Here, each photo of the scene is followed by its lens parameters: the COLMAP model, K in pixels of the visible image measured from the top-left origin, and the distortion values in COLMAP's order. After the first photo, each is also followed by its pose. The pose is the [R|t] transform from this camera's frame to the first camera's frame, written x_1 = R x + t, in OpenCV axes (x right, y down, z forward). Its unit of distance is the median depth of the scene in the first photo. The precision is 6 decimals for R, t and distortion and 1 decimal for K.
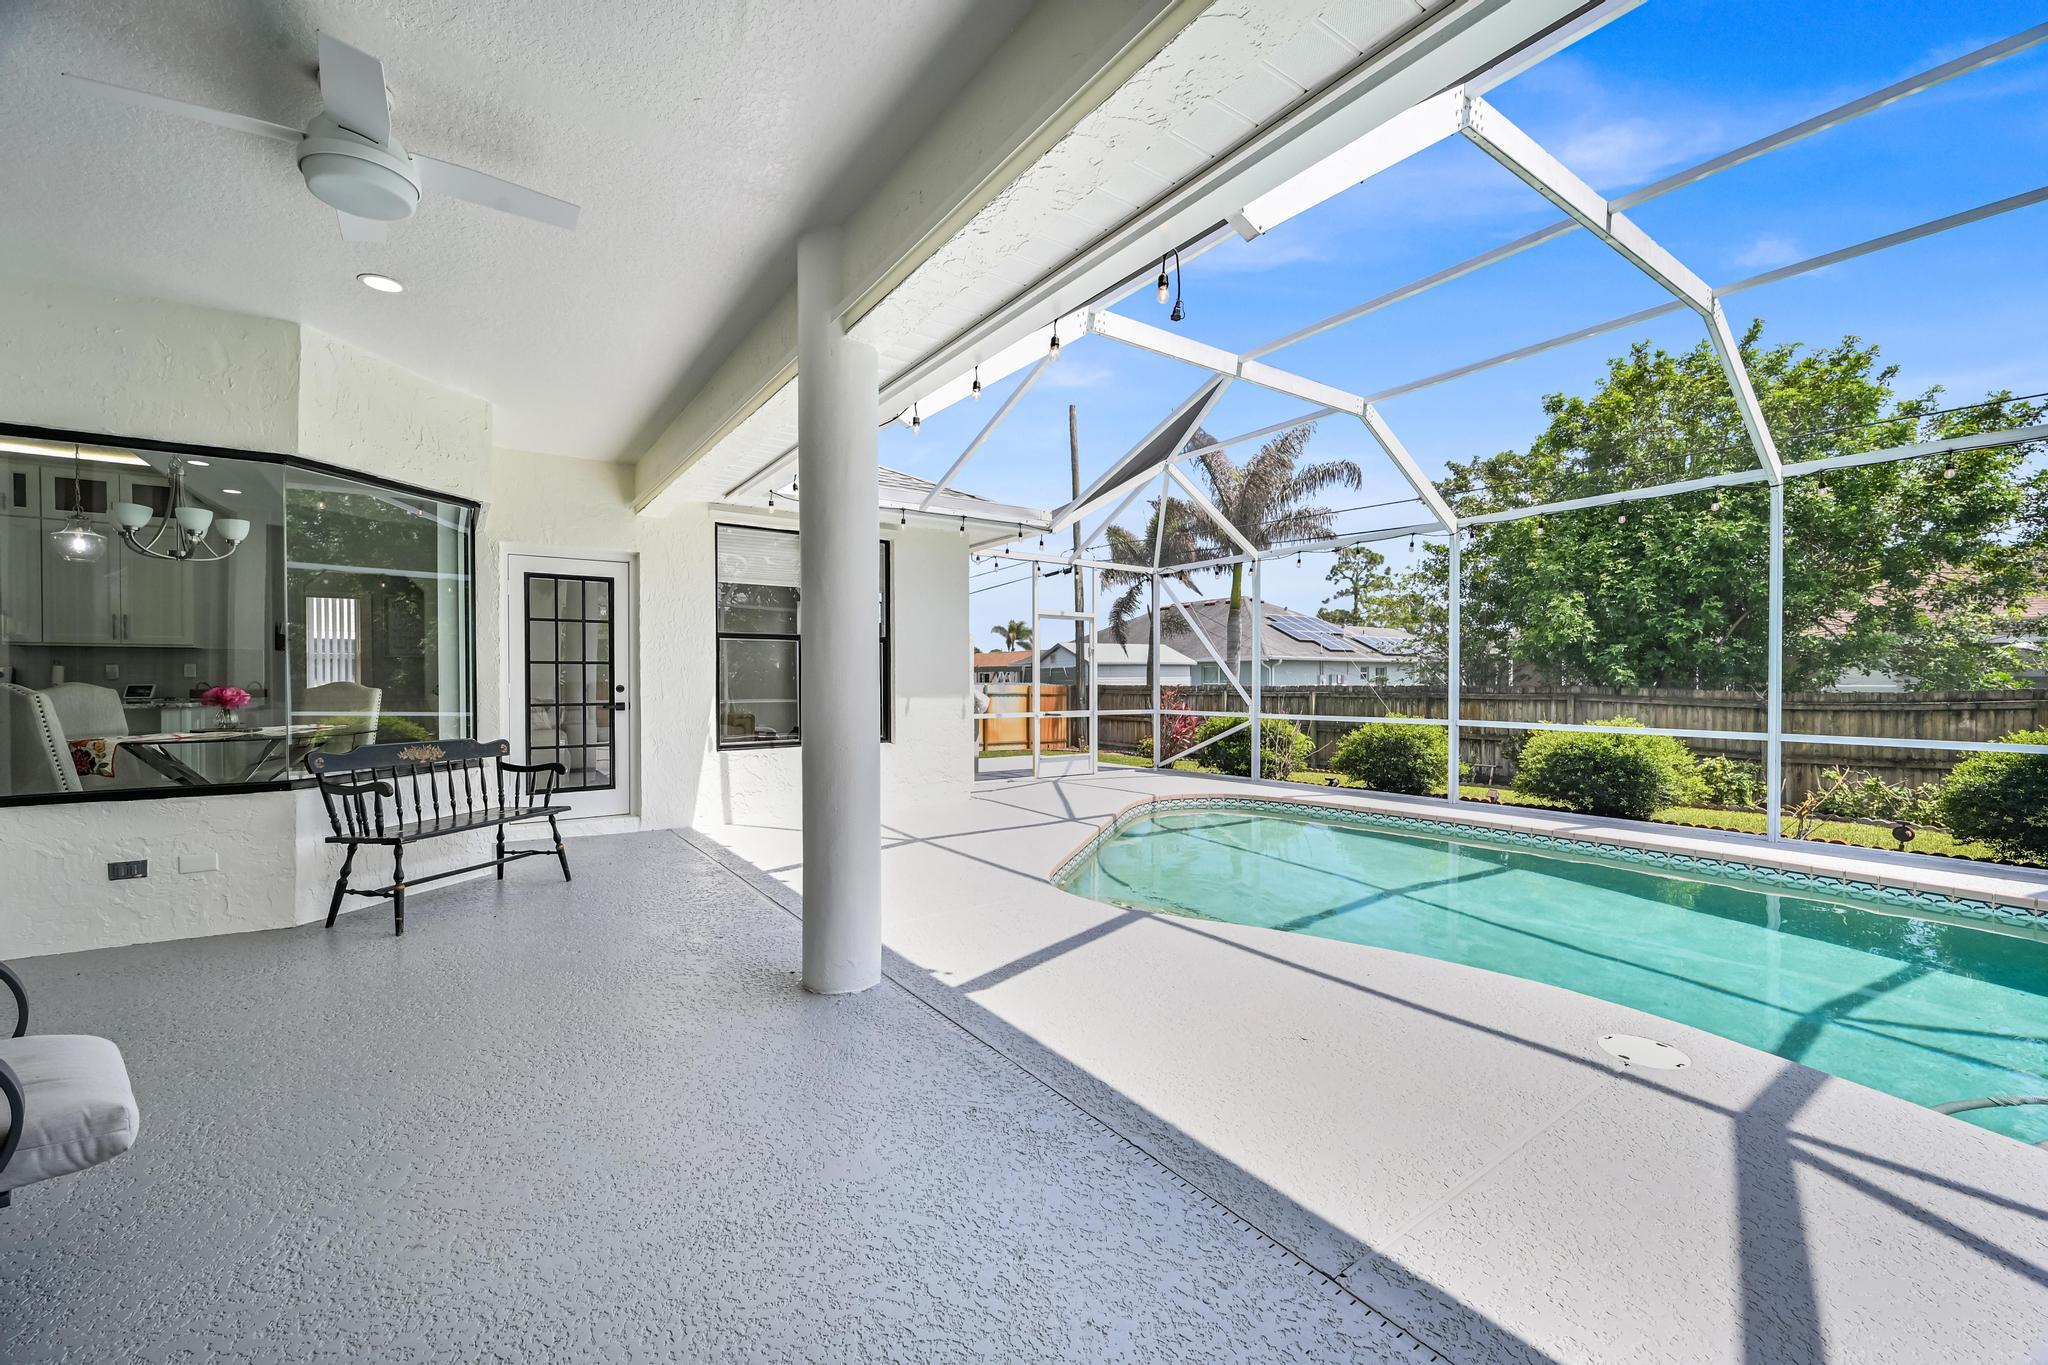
lens RADIAL K [[811.0, 0, 1021.9], [0, 811.0, 688.4], [0, 0, 1]] dist [0.003517, 0.000211]
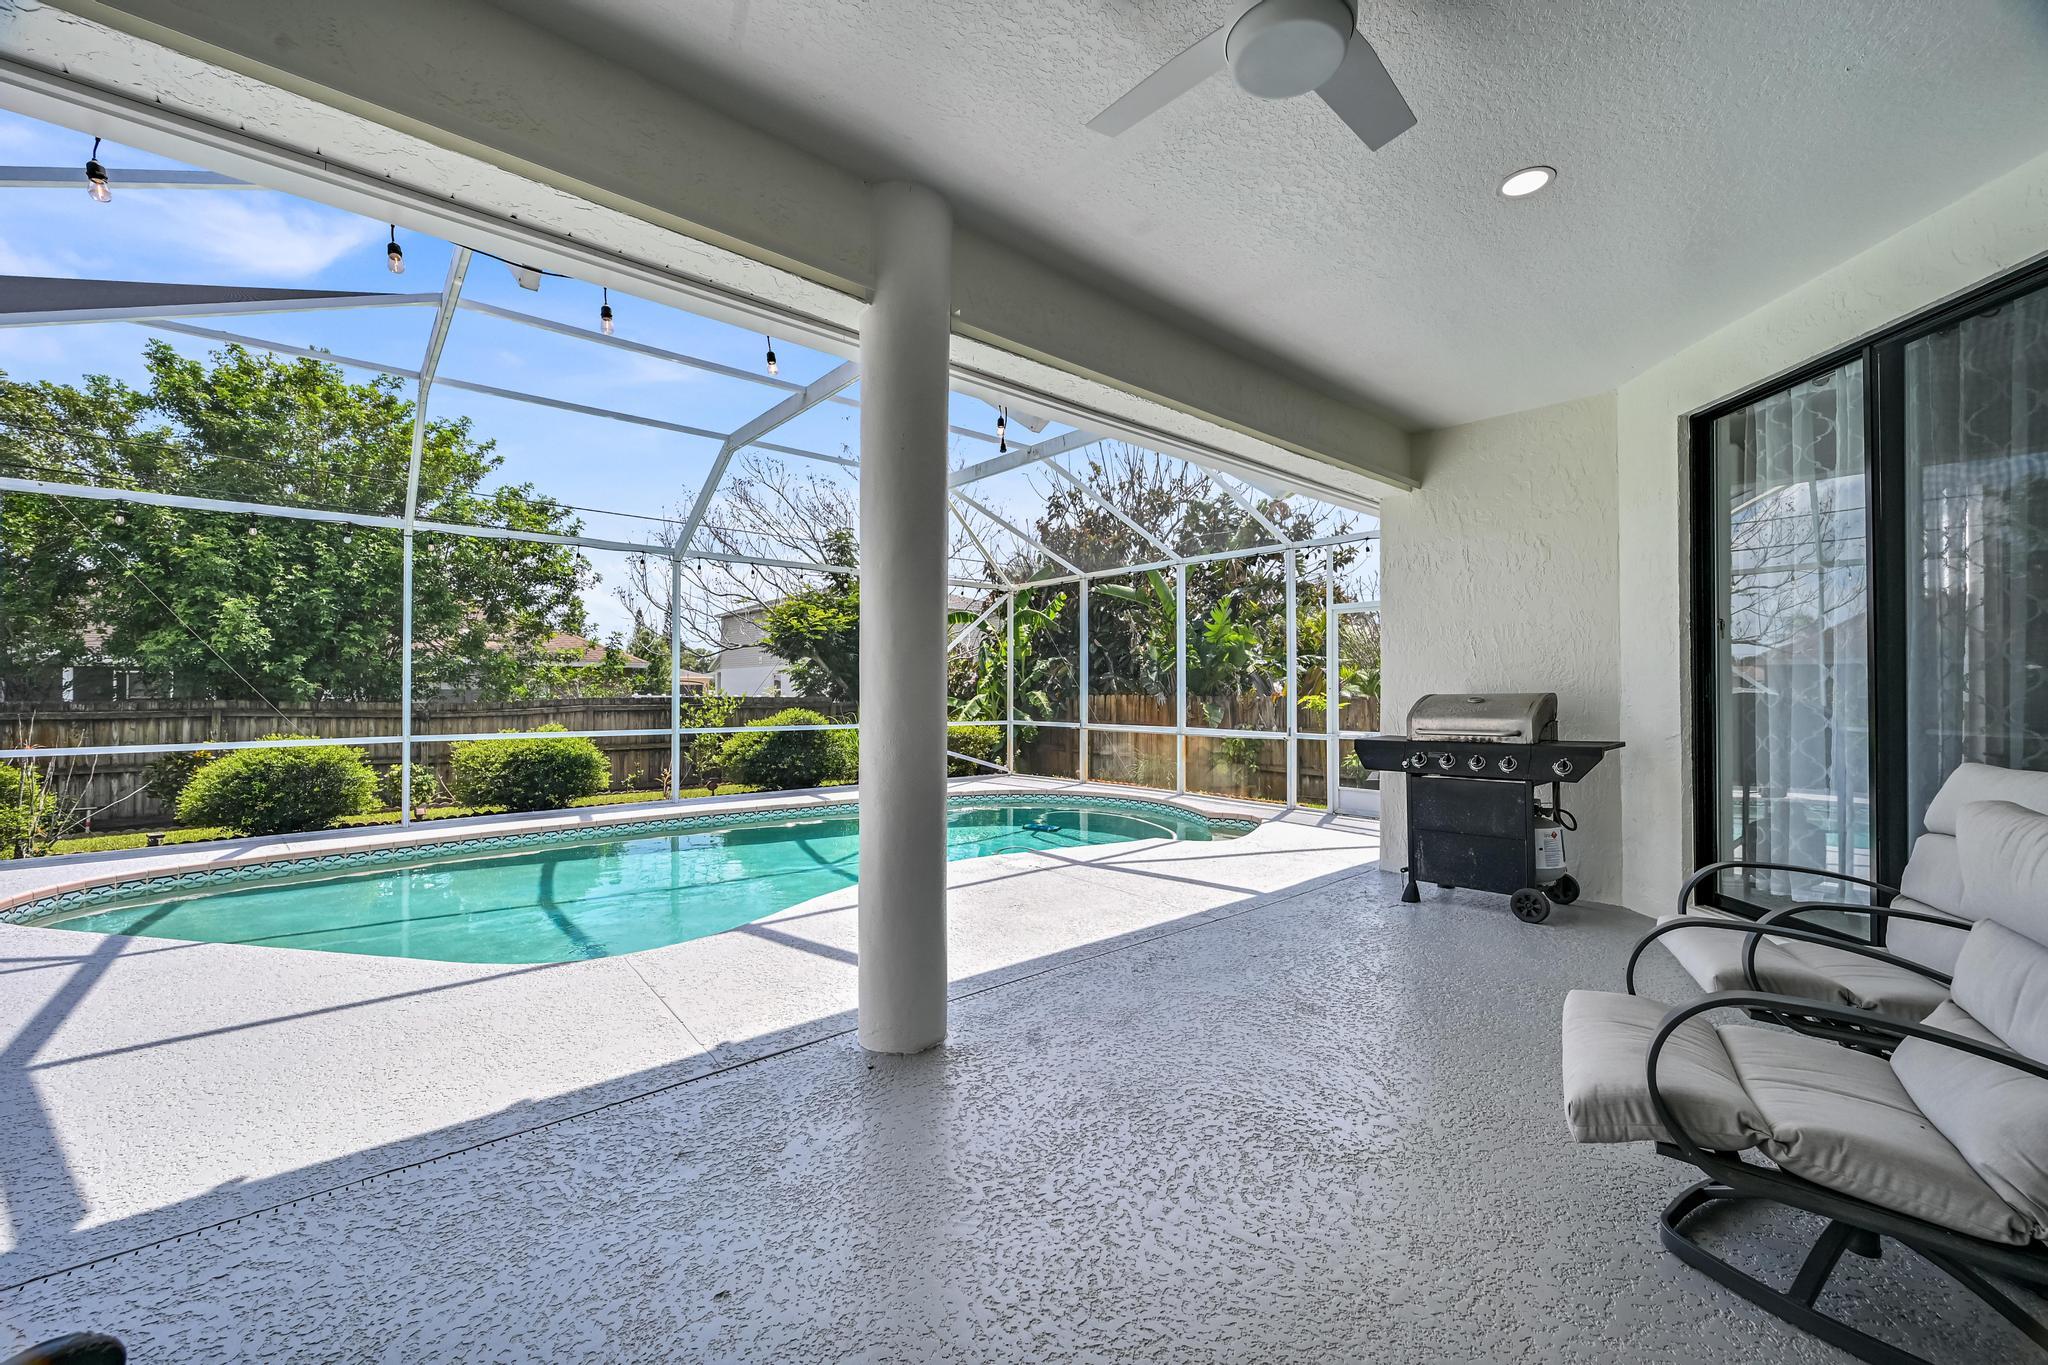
lens RADIAL K [[811.0, 0, 1017.5], [0, 811.0, 683.3], [0, 0, 1]] dist [0.003517, 0.000211]
pose [[-0.089534, 0.009197, 0.995941, -0.607966], [0.011265, 0.999903, -0.008221, -0.008359], [-0.995920, 0.010483, -0.089629, 0.519376]]
